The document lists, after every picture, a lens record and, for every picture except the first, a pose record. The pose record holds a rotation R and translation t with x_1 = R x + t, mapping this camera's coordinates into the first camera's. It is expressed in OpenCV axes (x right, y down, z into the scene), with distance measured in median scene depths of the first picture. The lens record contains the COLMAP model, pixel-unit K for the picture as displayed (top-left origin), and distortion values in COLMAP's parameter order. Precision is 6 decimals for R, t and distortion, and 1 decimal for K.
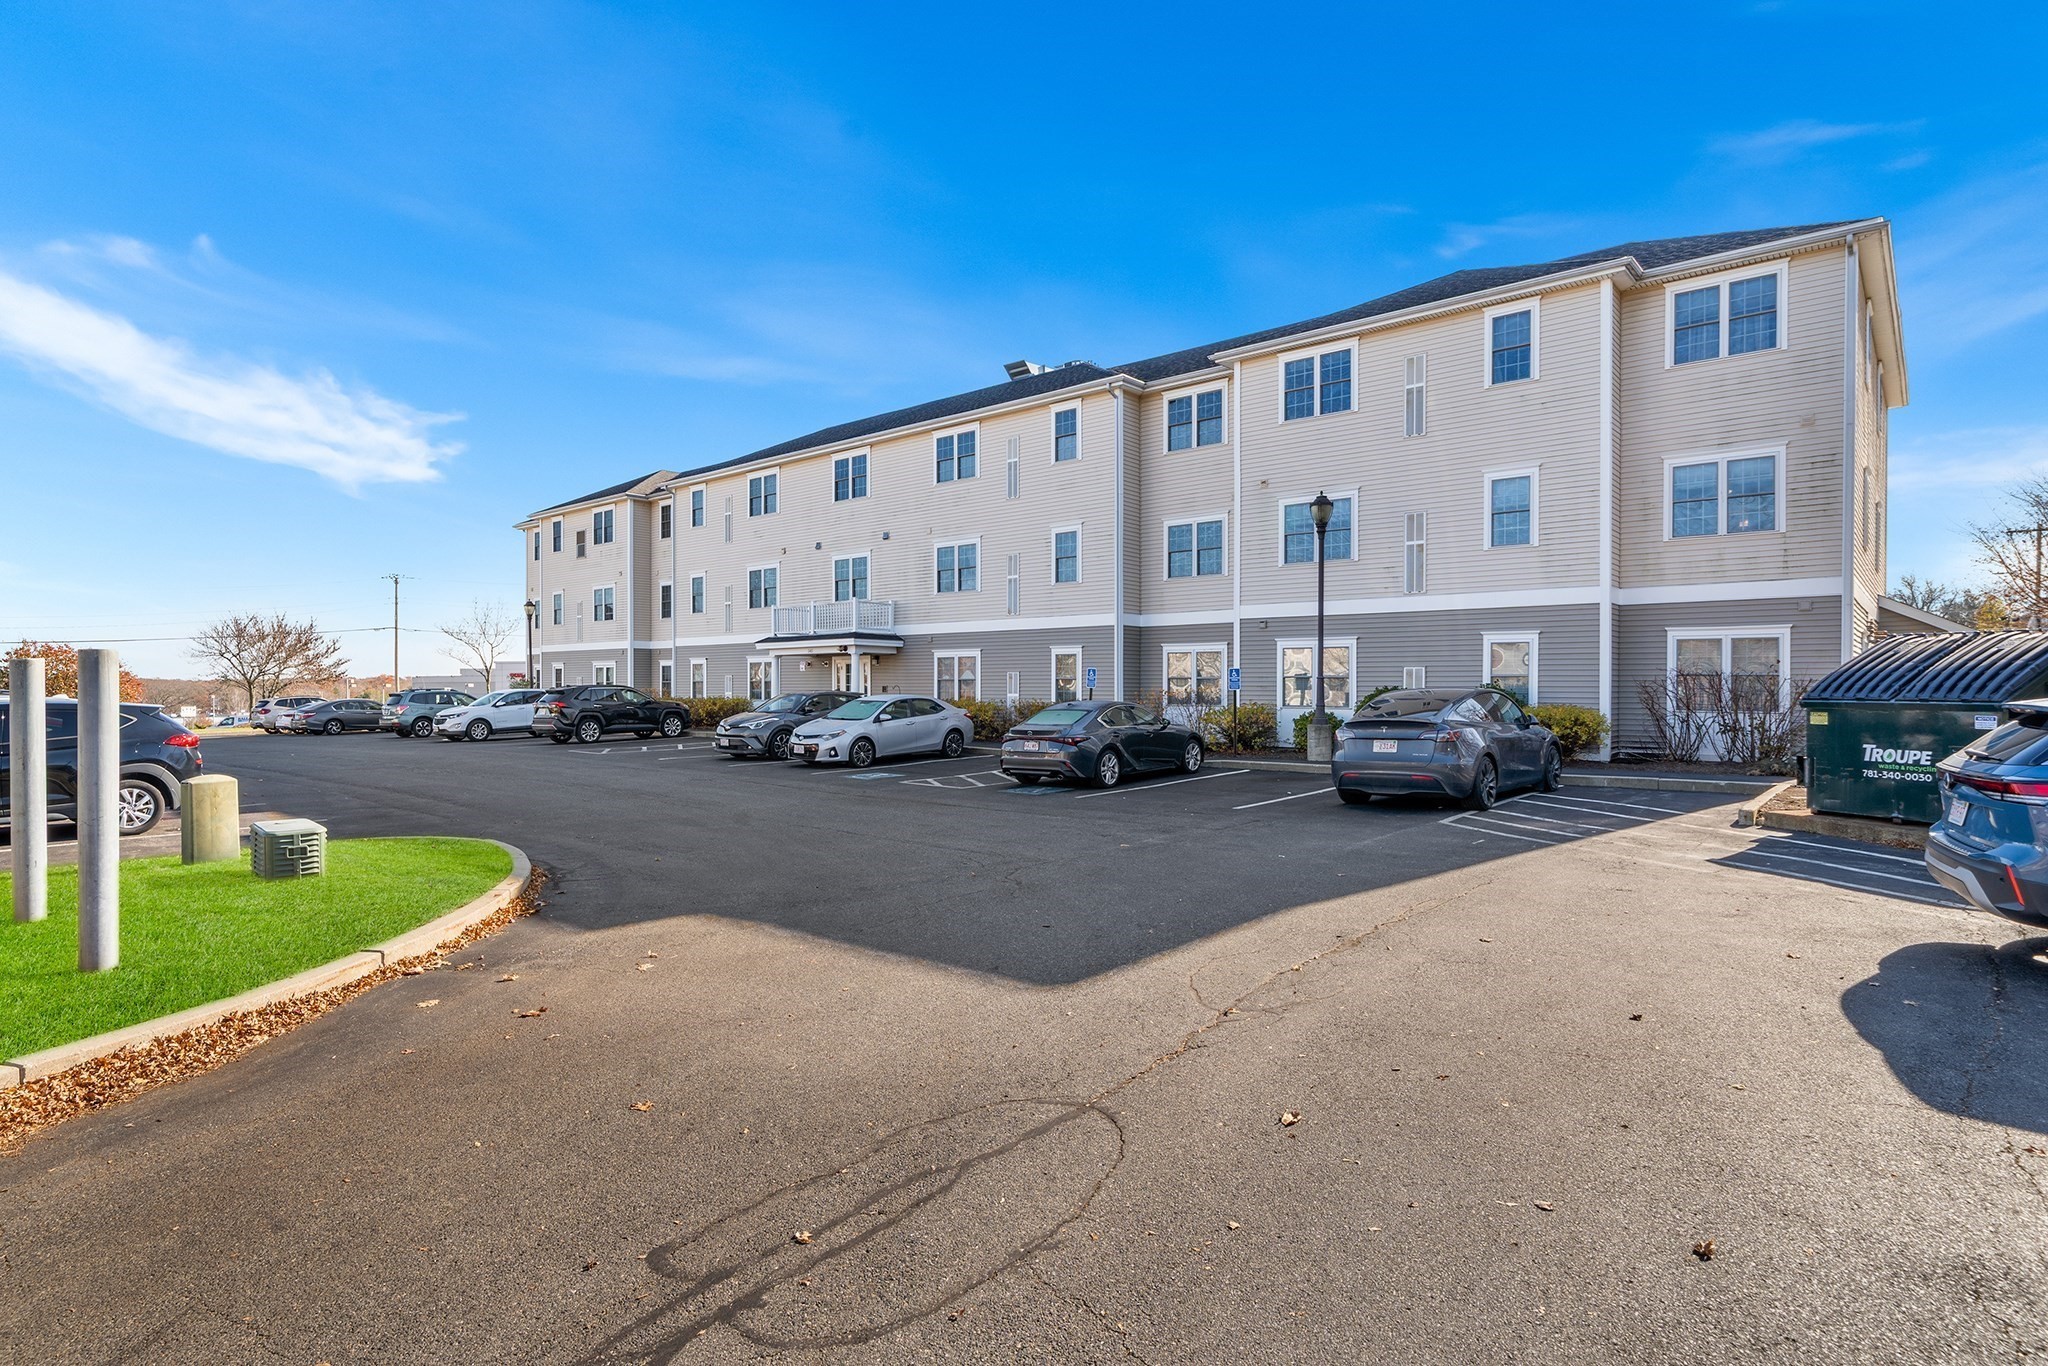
lens RADIAL K [[1028.3, 0, 984.7], [0, 1028.3, 694.1], [0, 0, 1]] dist [-0.002961, -0.000453]
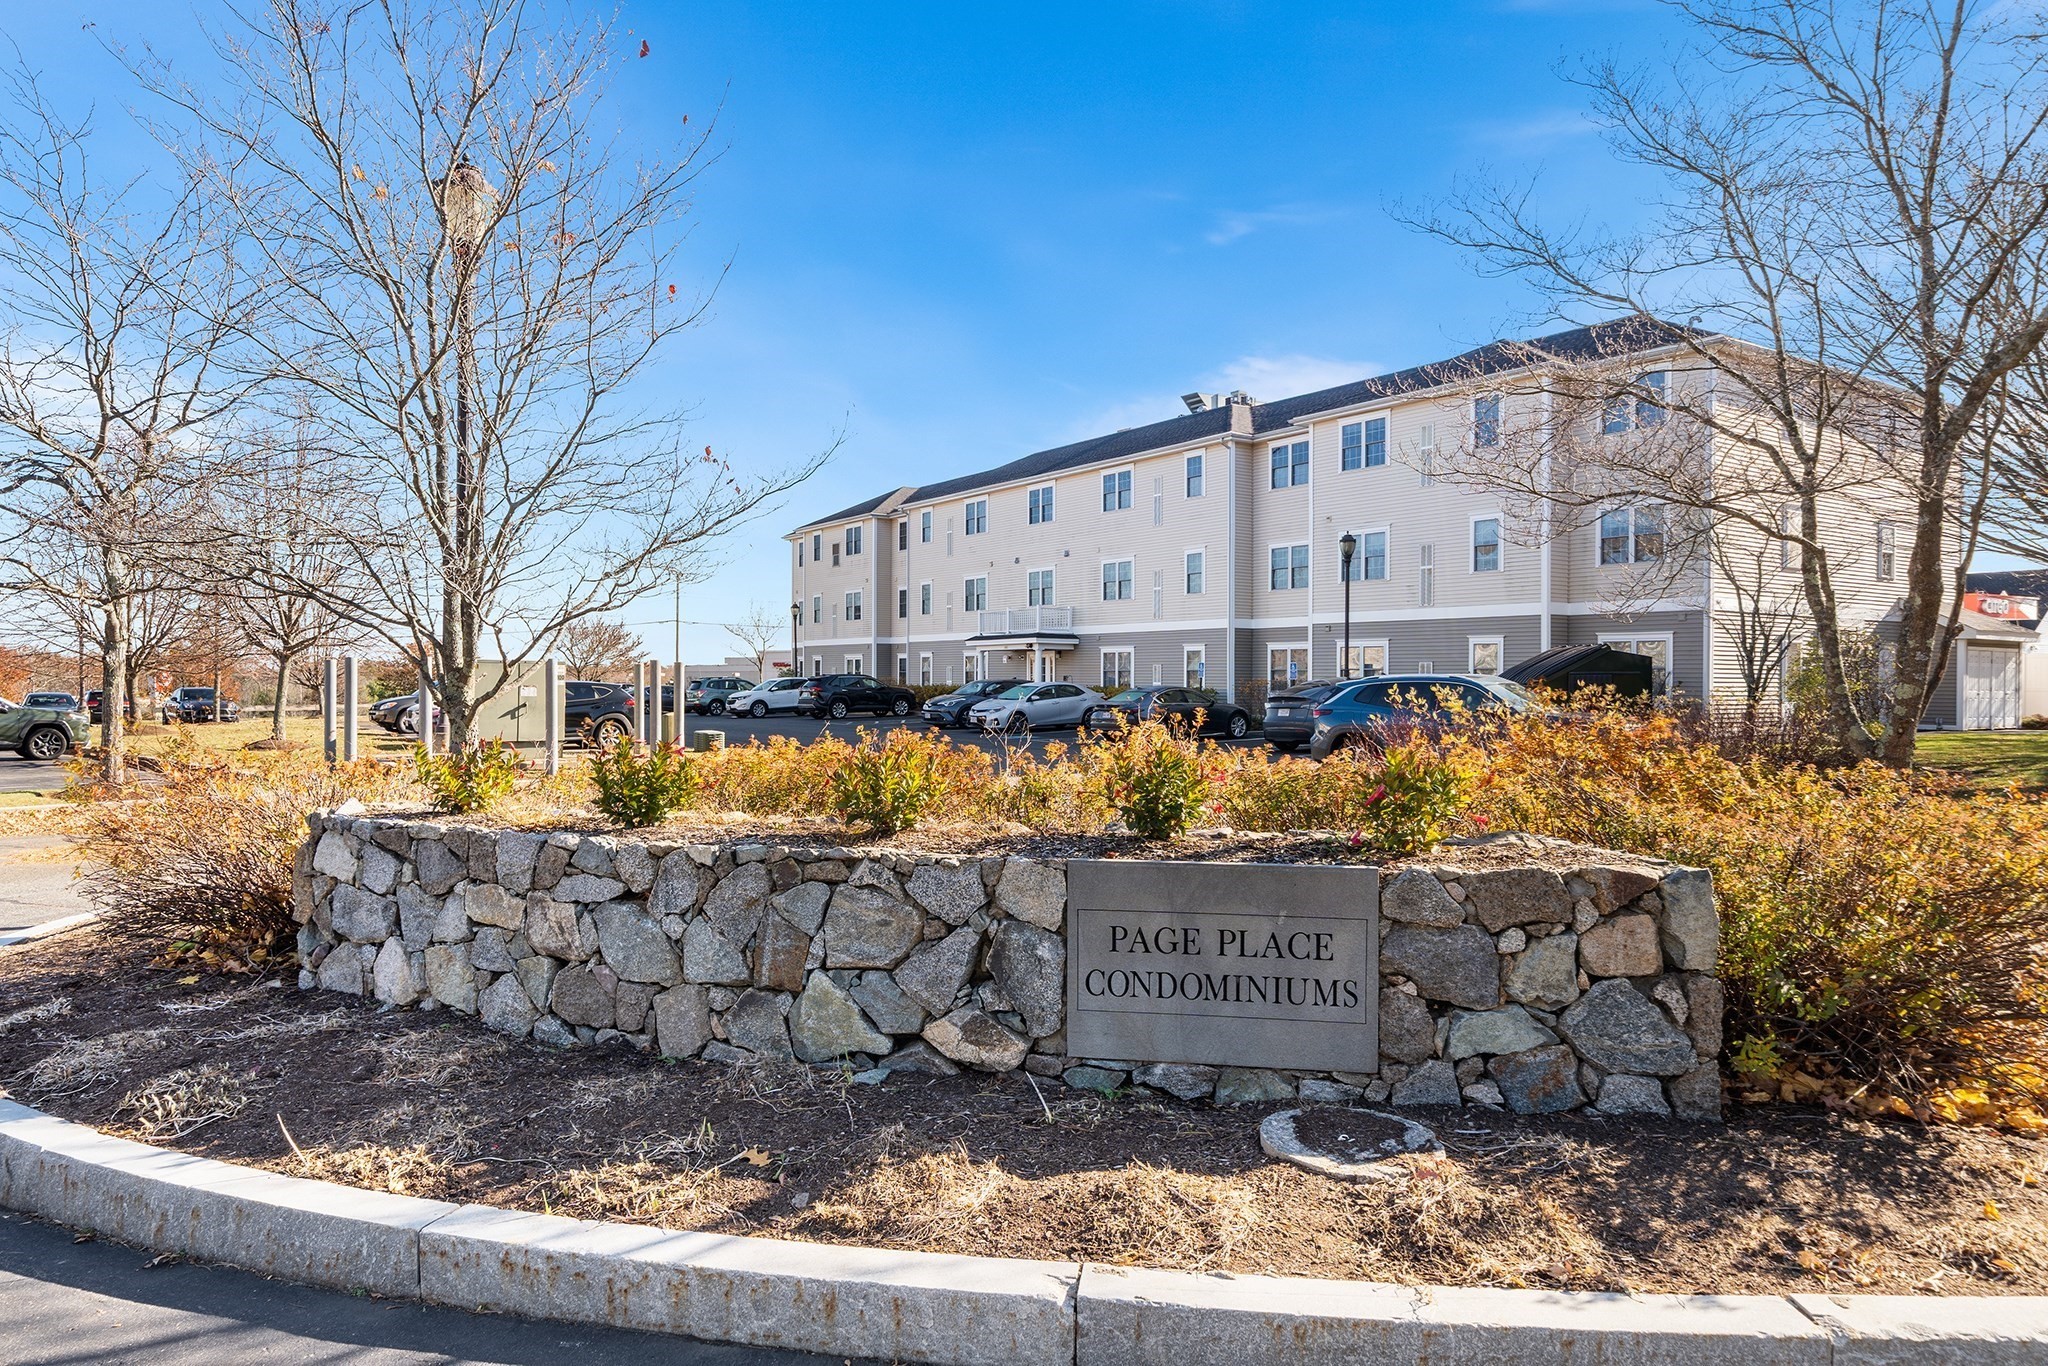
lens RADIAL K [[1181.0, 0, 1021.6], [0, 1181.0, 693.4], [0, 0, 1]] dist [-0.005955, -0.000049]
pose [[0.974883, 0.005362, -0.222652, 0.162761], [-0.003778, 0.999964, 0.007539, 0.003014], [0.222685, -0.006508, 0.974869, -0.380254]]
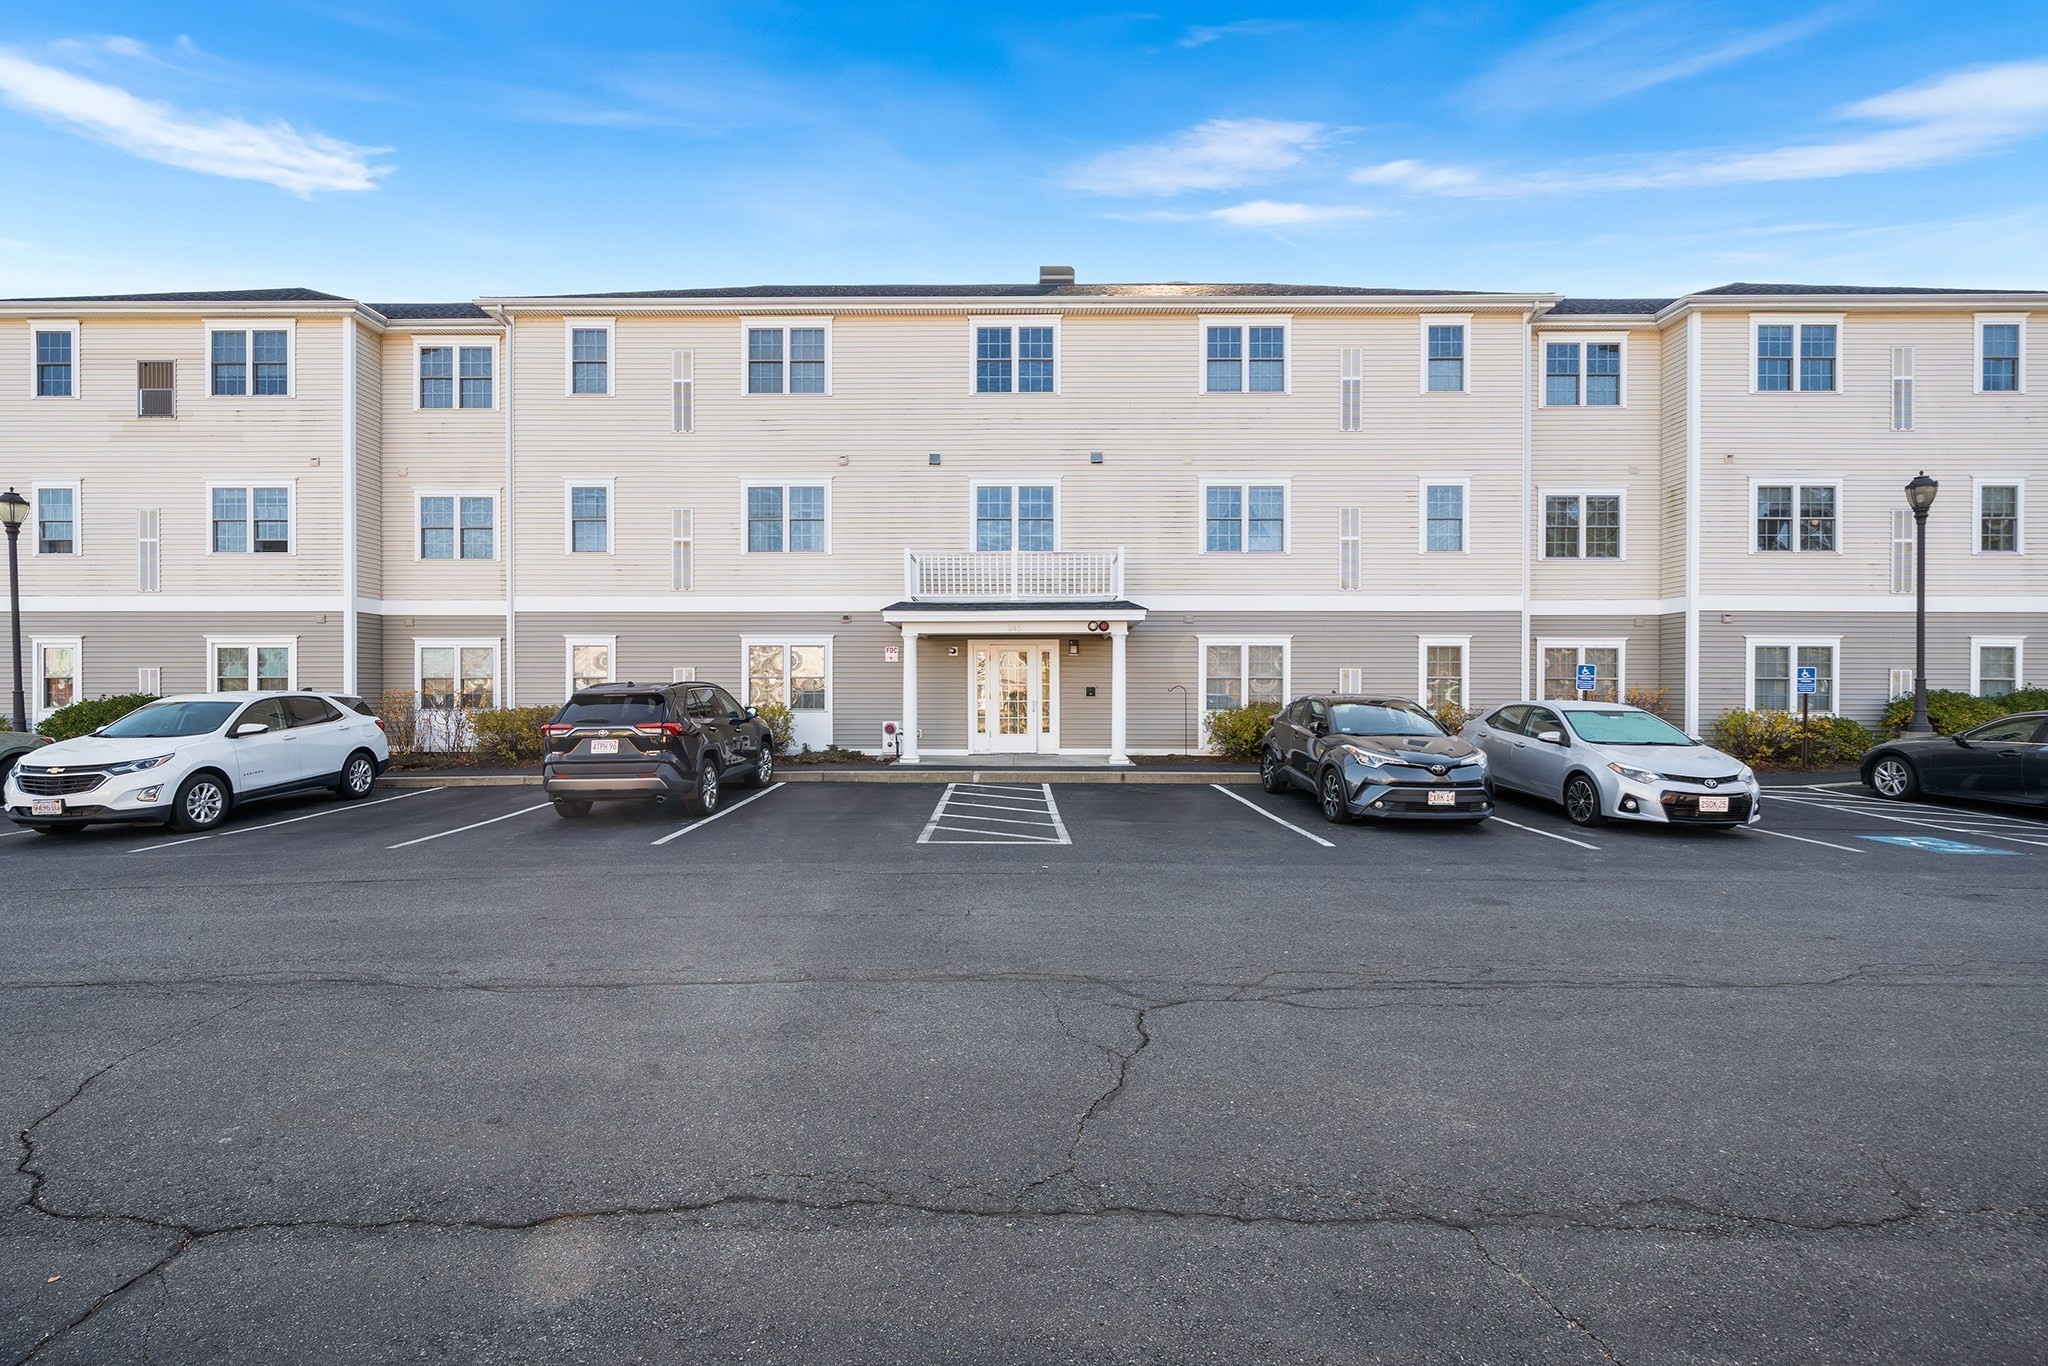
lens RADIAL K [[977.1, 0, 1023.9], [0, 977.1, 681.3], [0, 0, 1]] dist [-0.003602, 0.000357]
pose [[0.763136, 0.002362, 0.646234, -0.518169], [0.002840, 0.999971, -0.007008, -0.007052], [-0.646232, 0.007184, 0.763107, 0.539765]]
